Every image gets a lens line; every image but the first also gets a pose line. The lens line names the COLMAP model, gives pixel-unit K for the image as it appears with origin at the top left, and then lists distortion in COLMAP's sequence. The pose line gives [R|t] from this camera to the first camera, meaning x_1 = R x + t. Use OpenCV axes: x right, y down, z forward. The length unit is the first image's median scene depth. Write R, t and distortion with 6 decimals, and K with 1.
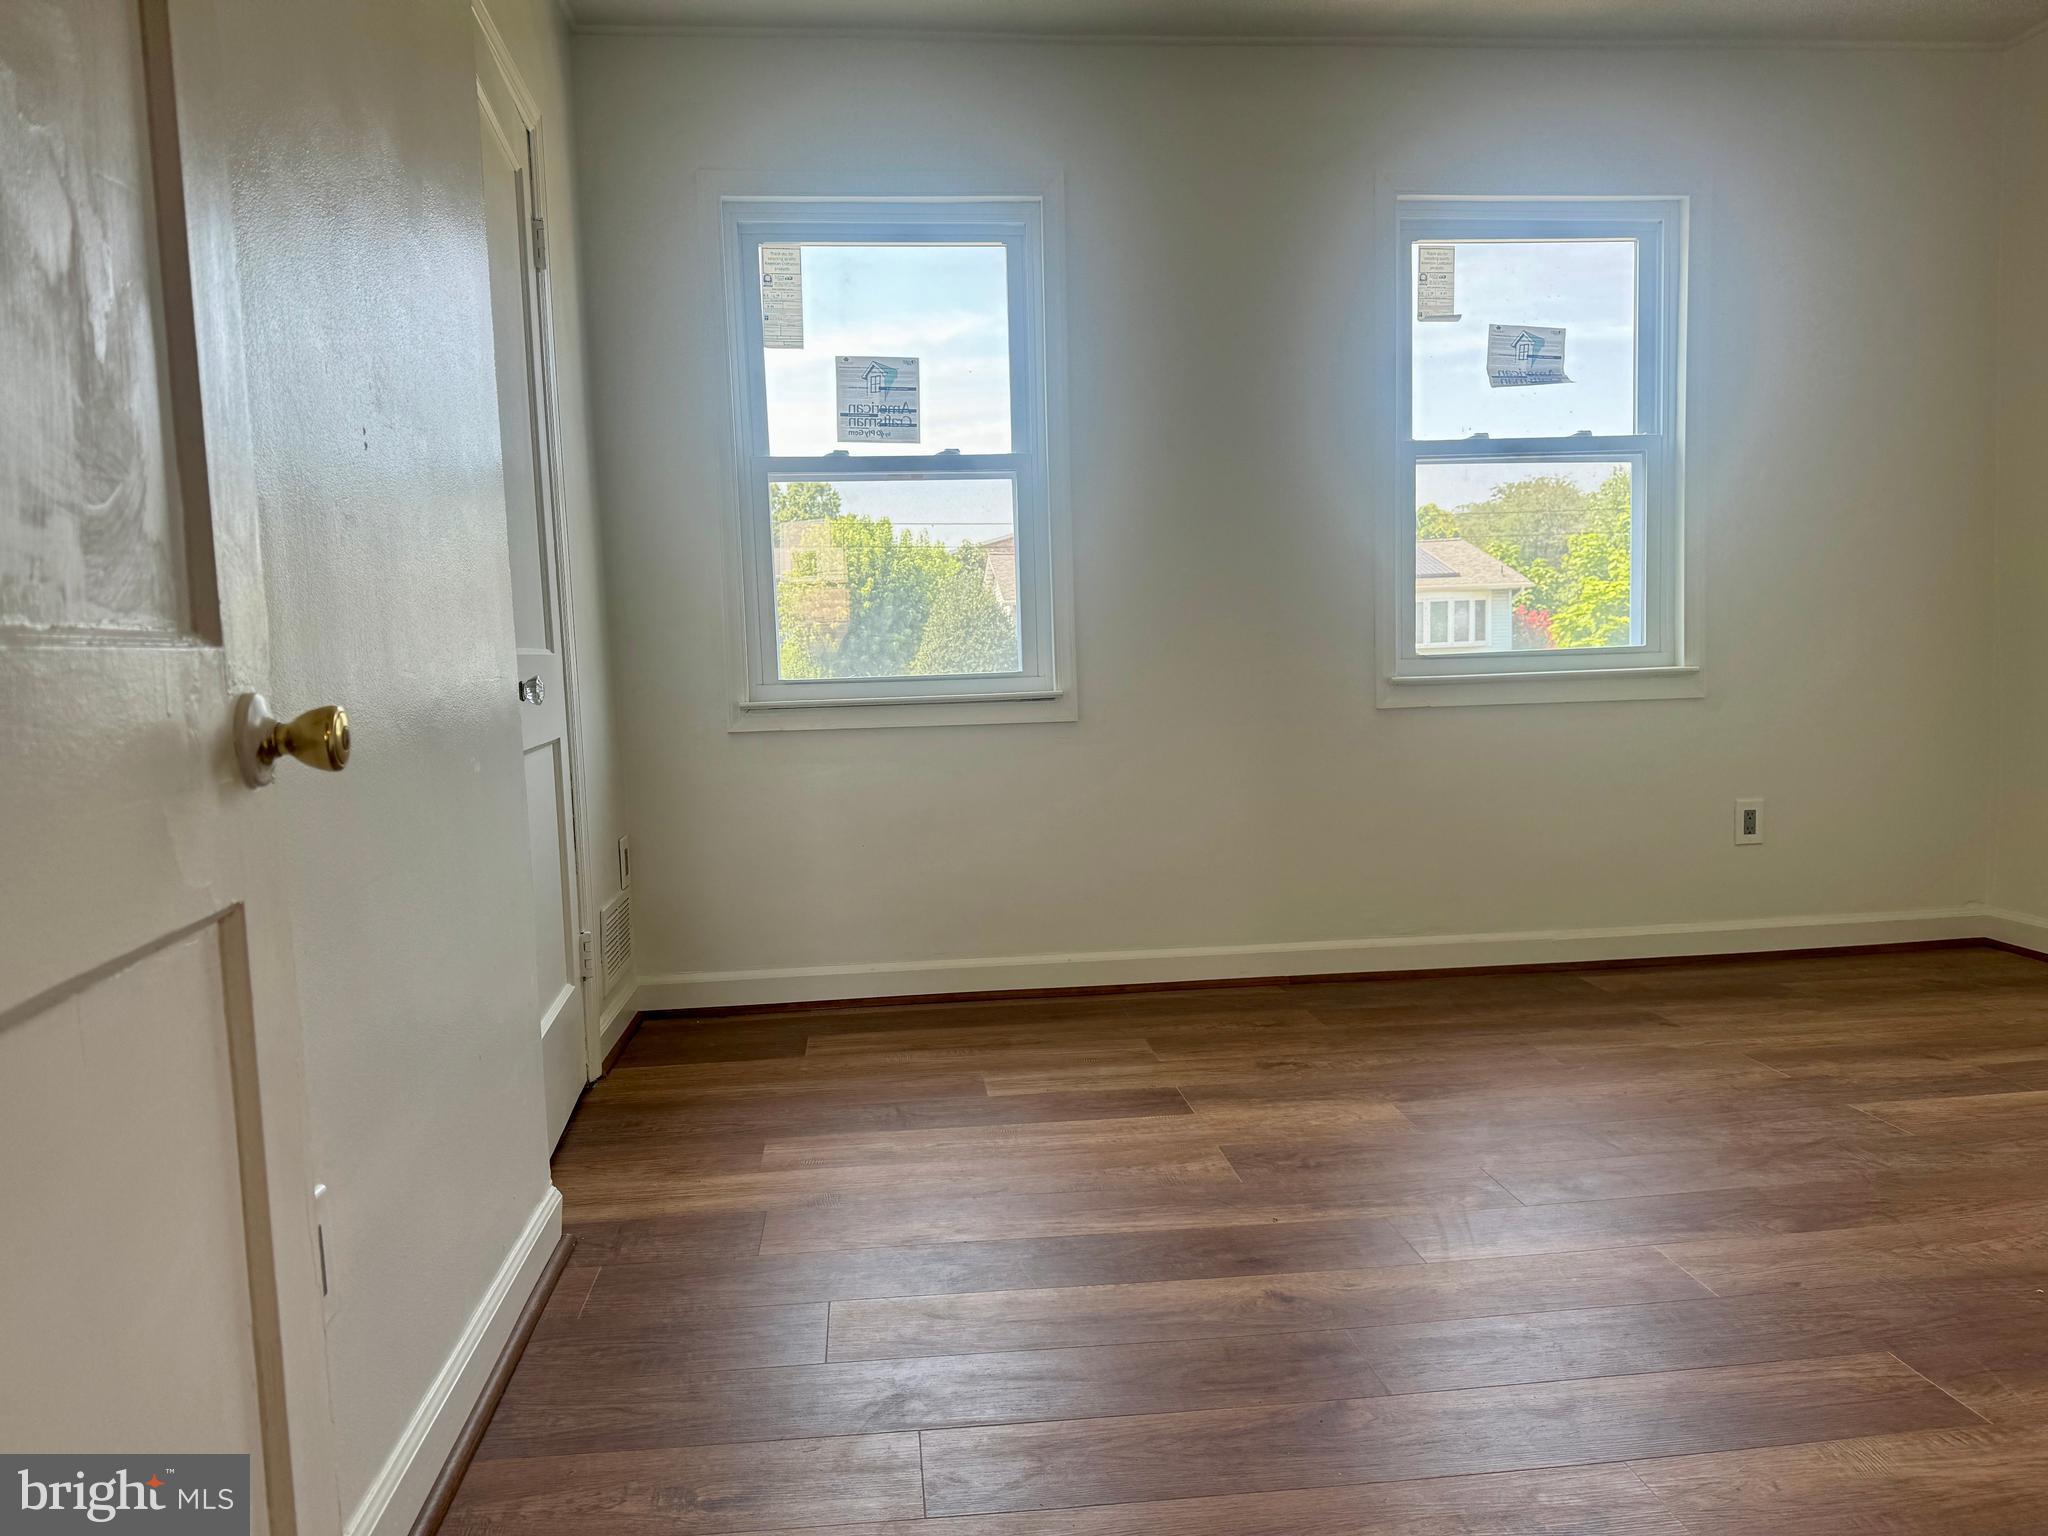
lens RADIAL K [[1451.9, 0, 1020.9], [0, 1451.9, 783.7], [0, 0, 1]] dist [0.158724, -0.228655]
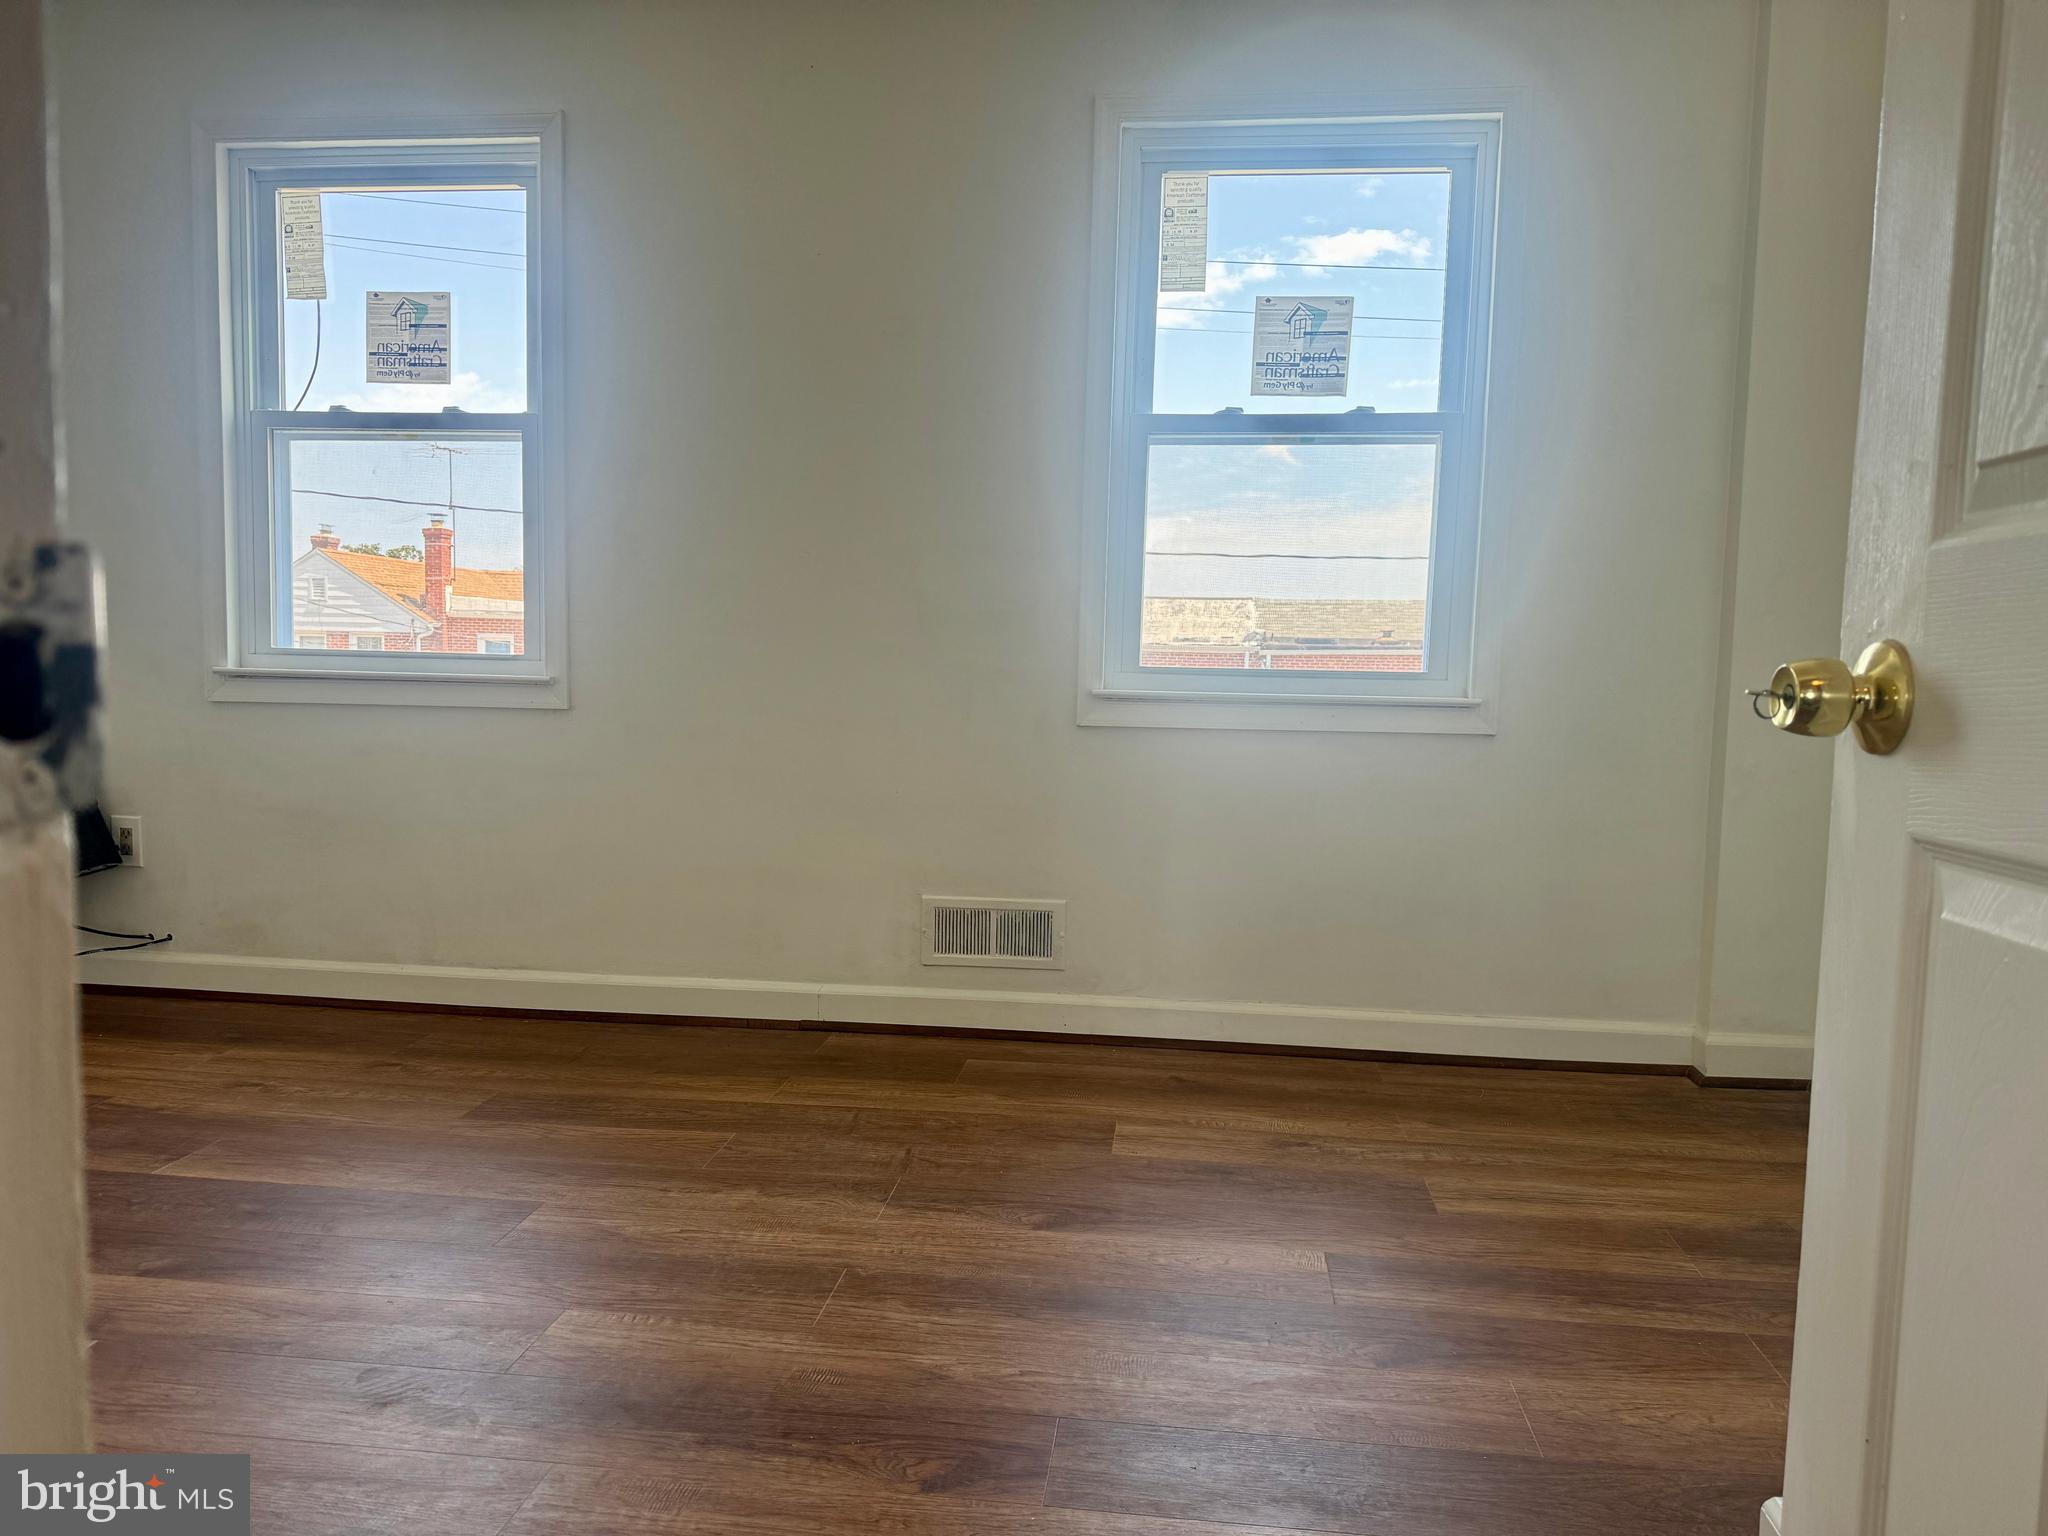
lens RADIAL K [[1692.2, 0, 1021.6], [0, 1692.2, 791.1], [0, 0, 1]] dist [0.014248, -0.001103]
pose [[0.968830, 0.074551, -0.236244, 0.439268], [-0.074624, 0.997174, 0.008646, -0.018558], [0.236221, 0.009253, 0.971655, 0.039617]]
